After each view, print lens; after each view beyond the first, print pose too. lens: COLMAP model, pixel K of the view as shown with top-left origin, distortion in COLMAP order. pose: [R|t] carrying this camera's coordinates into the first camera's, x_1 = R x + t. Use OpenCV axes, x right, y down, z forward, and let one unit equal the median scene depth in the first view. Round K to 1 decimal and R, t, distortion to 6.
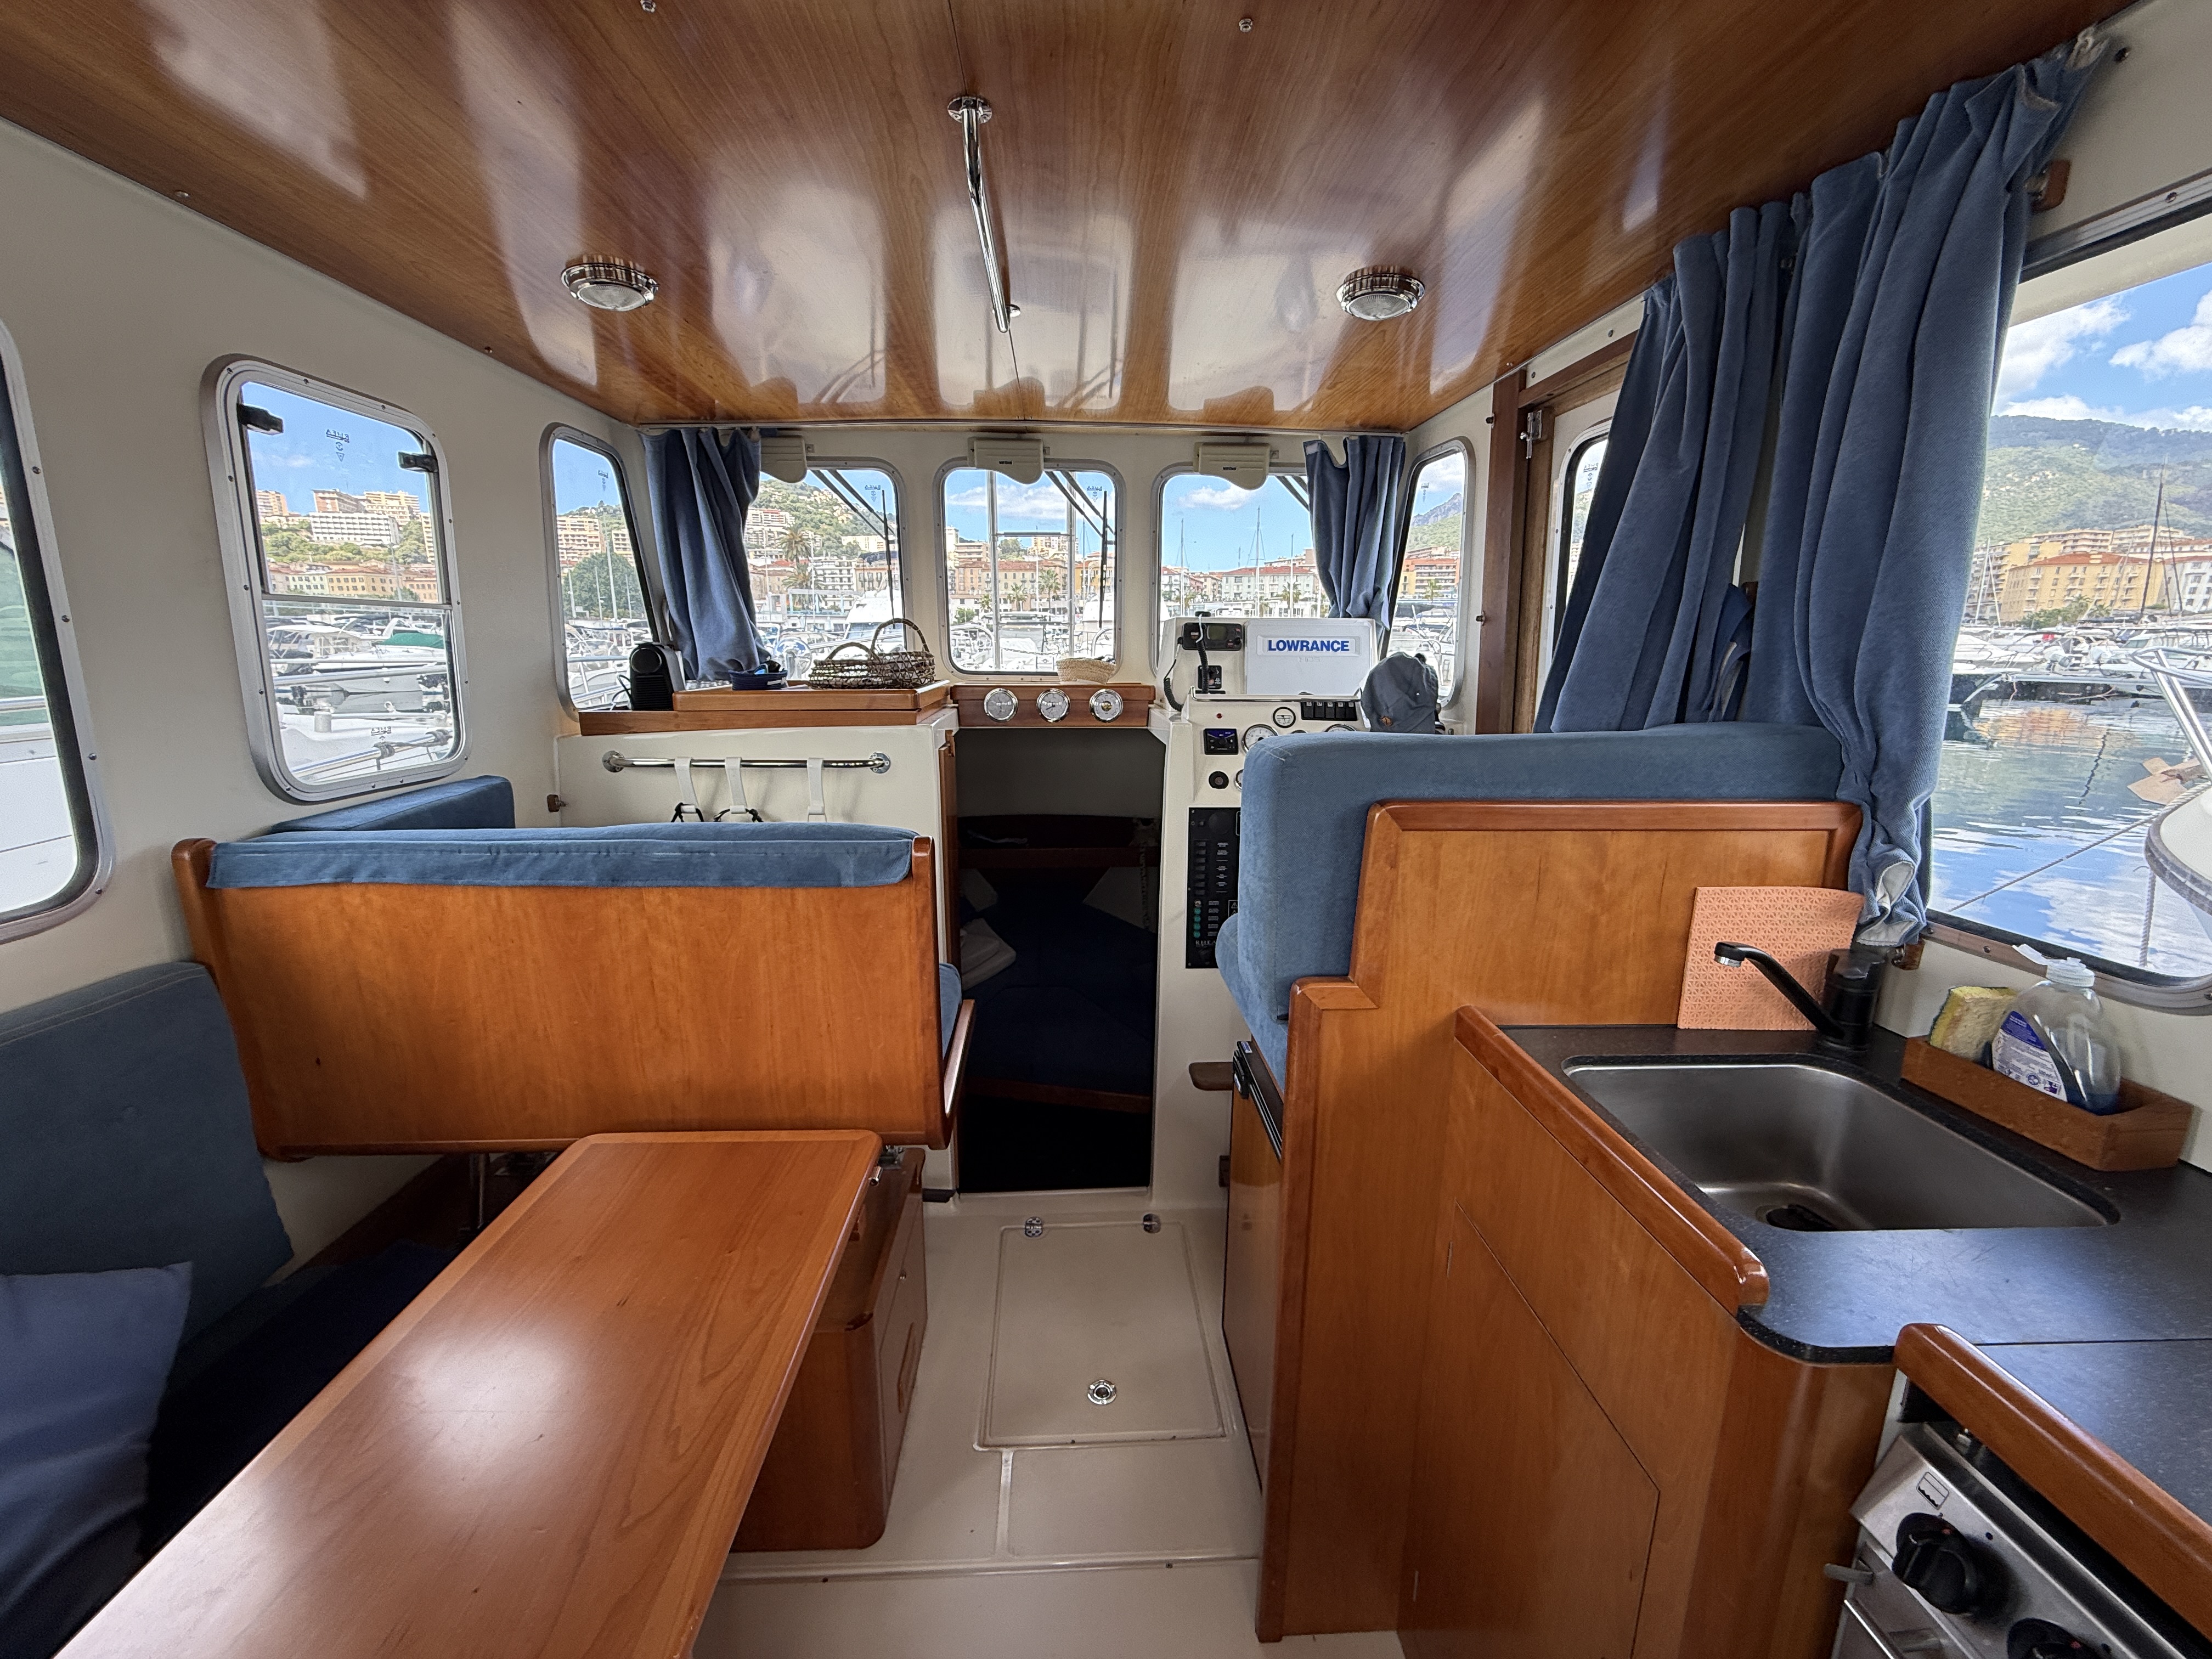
lens RADIAL K [[889.1, 0, 1093.0], [0, 889.1, 814.9], [0, 0, 1]] dist [0.001623, -0.000438]
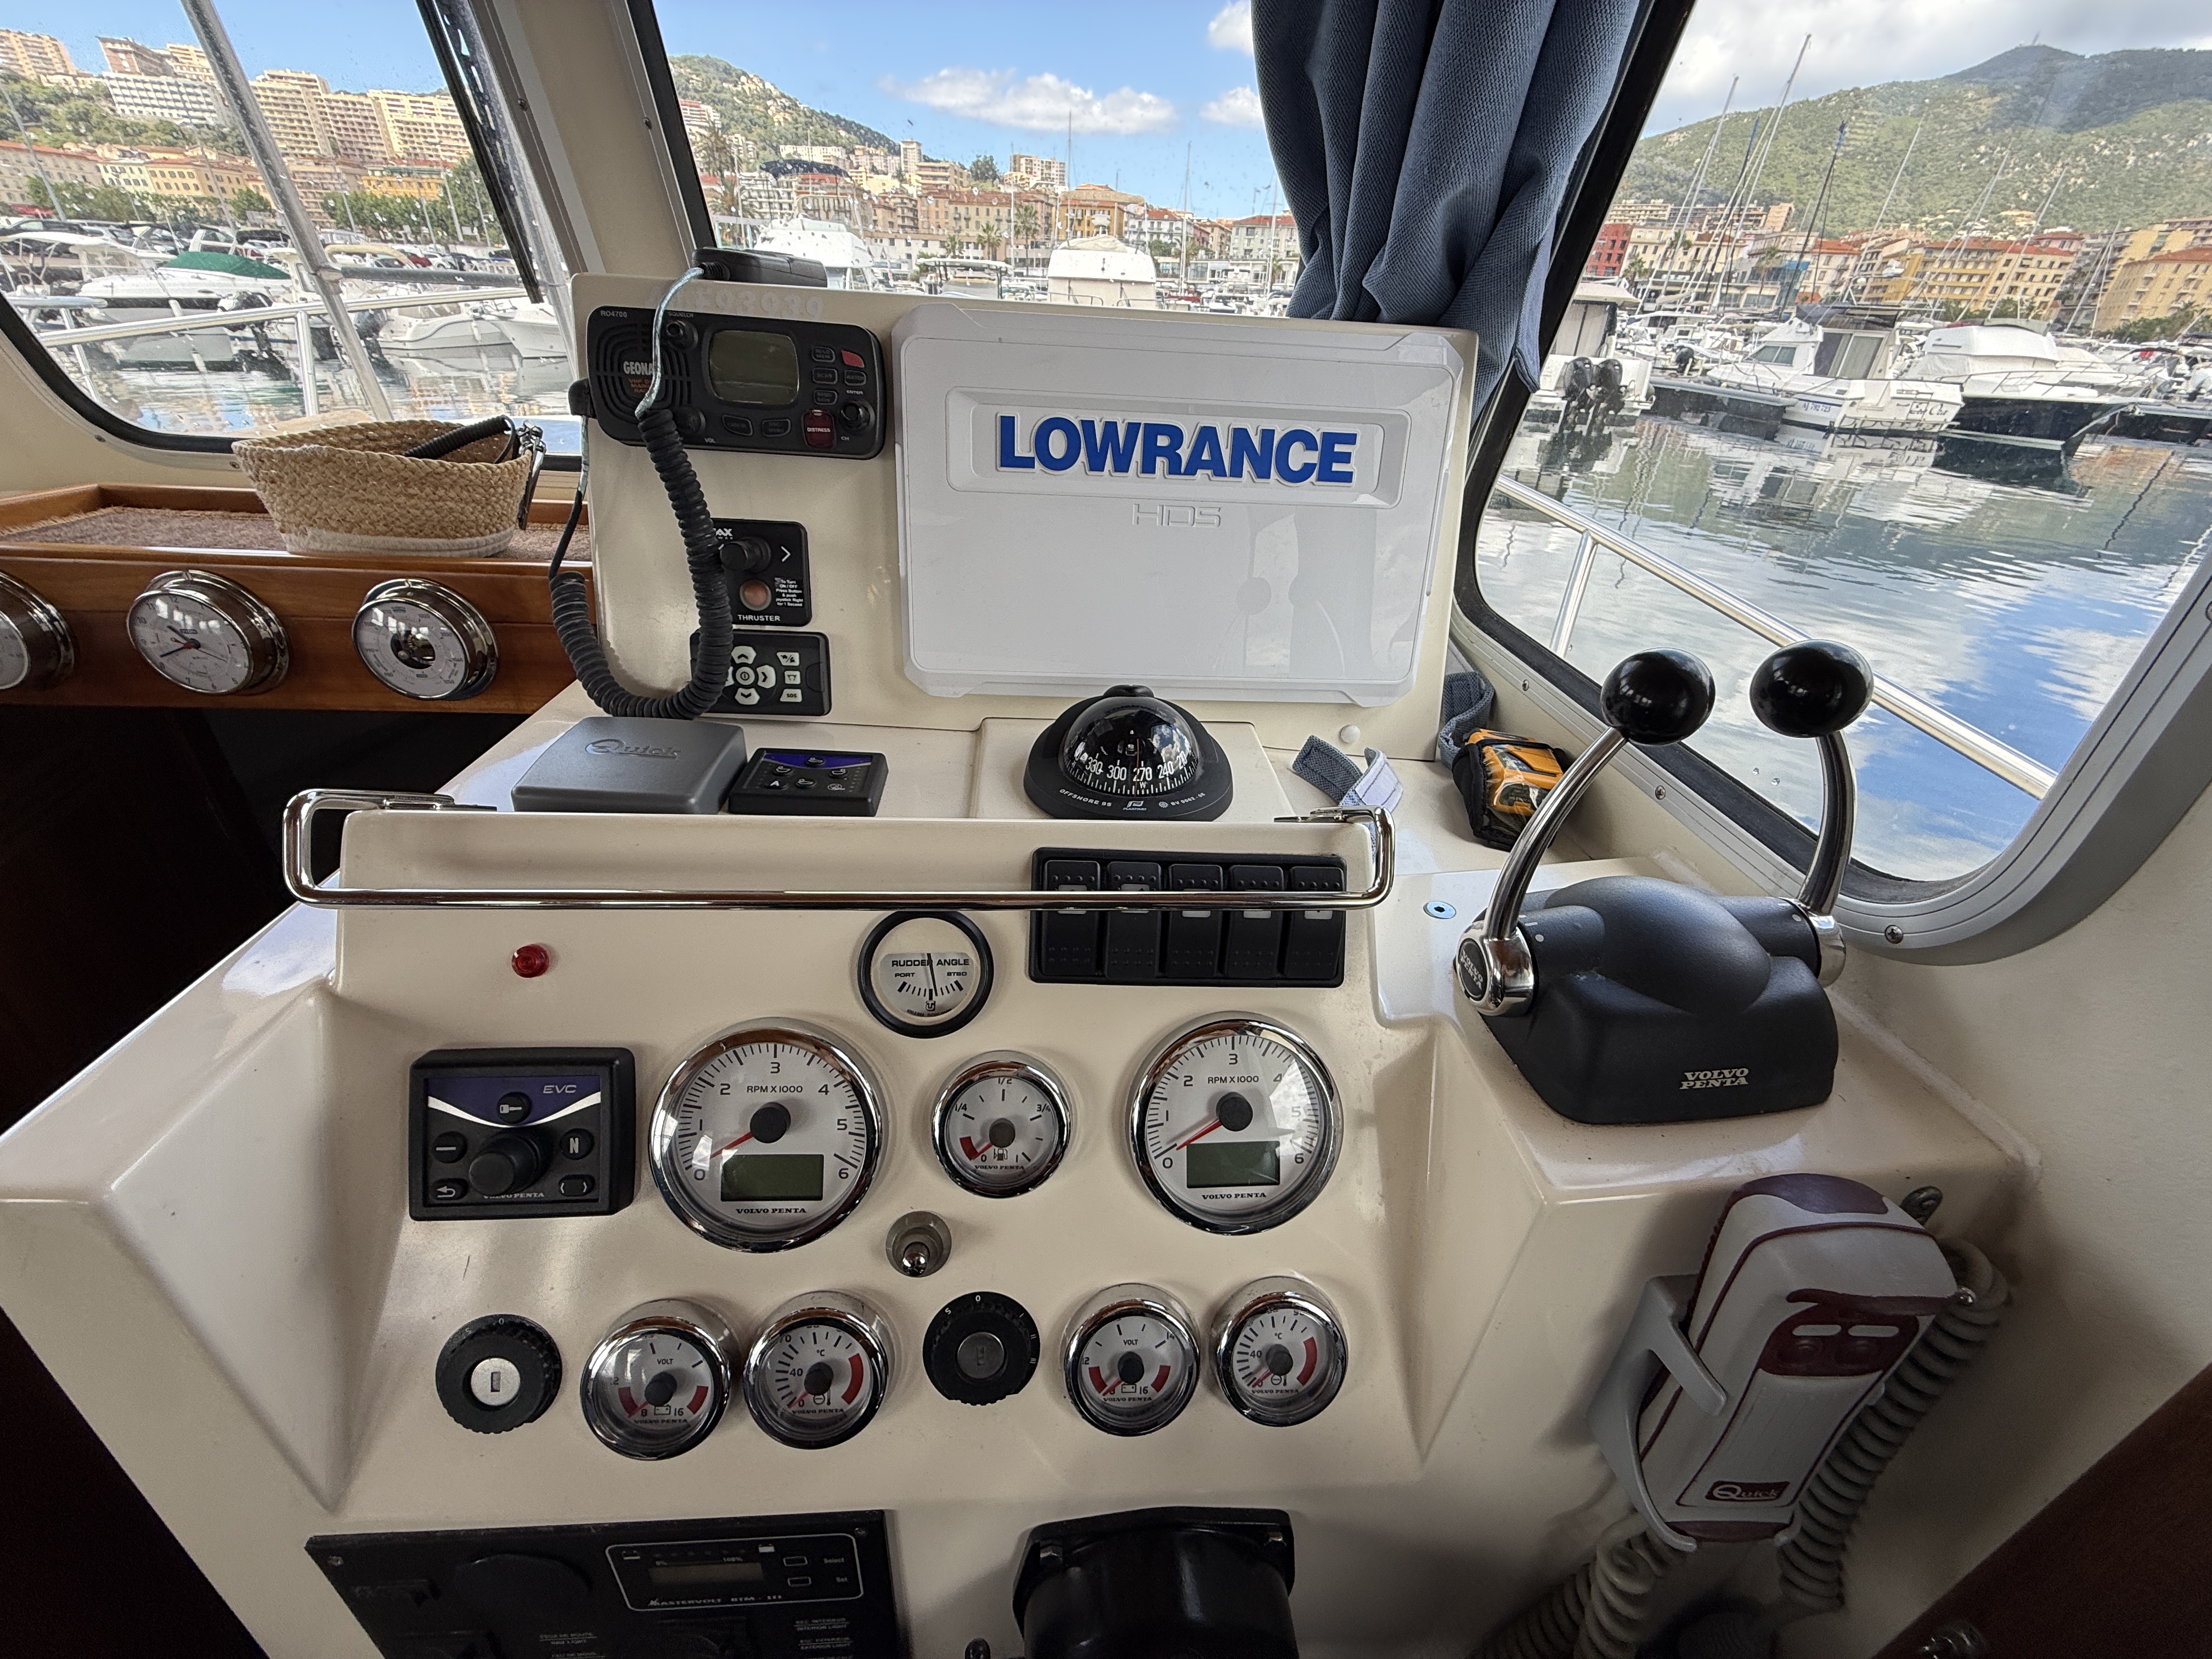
lens RADIAL K [[889.1, 0, 1104.4], [0, 889.1, 821.0], [0, 0, 1]] dist [0.001623, -0.000438]
pose [[0.998829, 0.026822, 0.040274, 0.216432], [-0.038502, 0.944675, 0.325740, -0.173409], [-0.029309, -0.326909, 0.944601, 0.752805]]
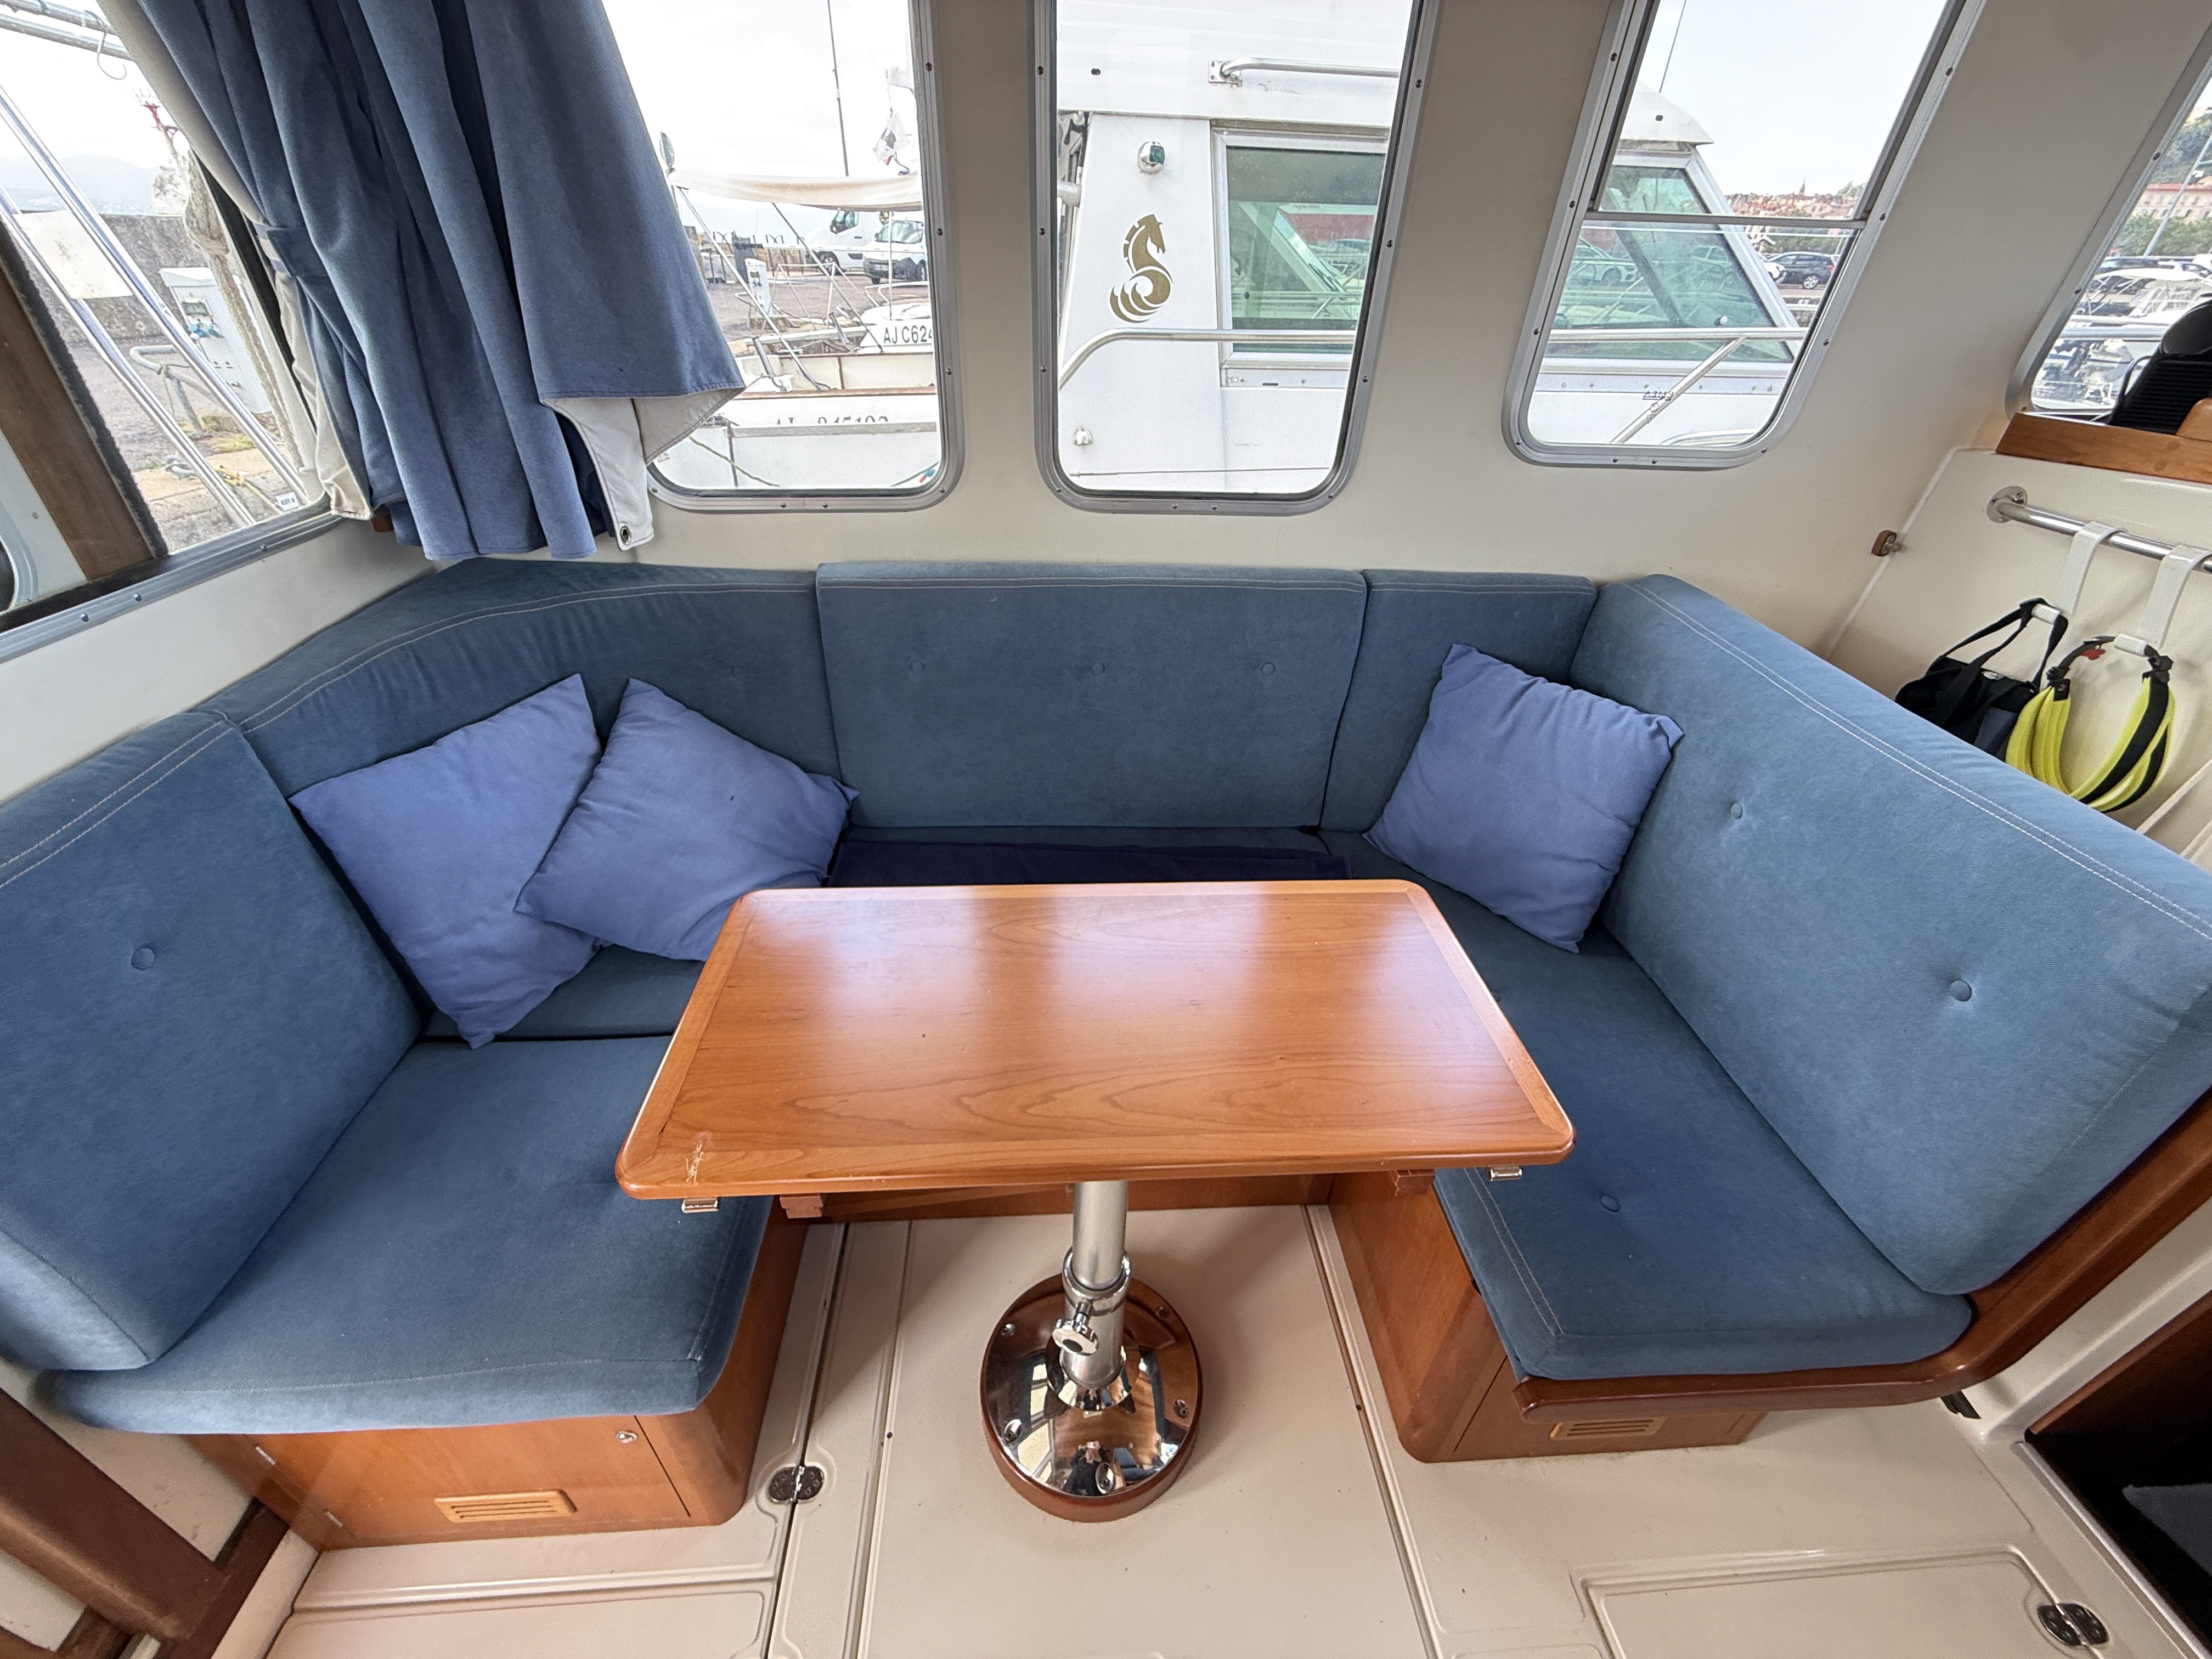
lens RADIAL K [[889.1, 0, 1099.4], [0, 889.1, 828.2], [0, 0, 1]] dist [0.001623, -0.000438]
pose [[0.034807, 0.540949, -0.840335, 0.077230], [-0.210673, 0.825921, 0.522945, -0.049894], [0.976937, 0.158834, 0.142711, 0.240841]]
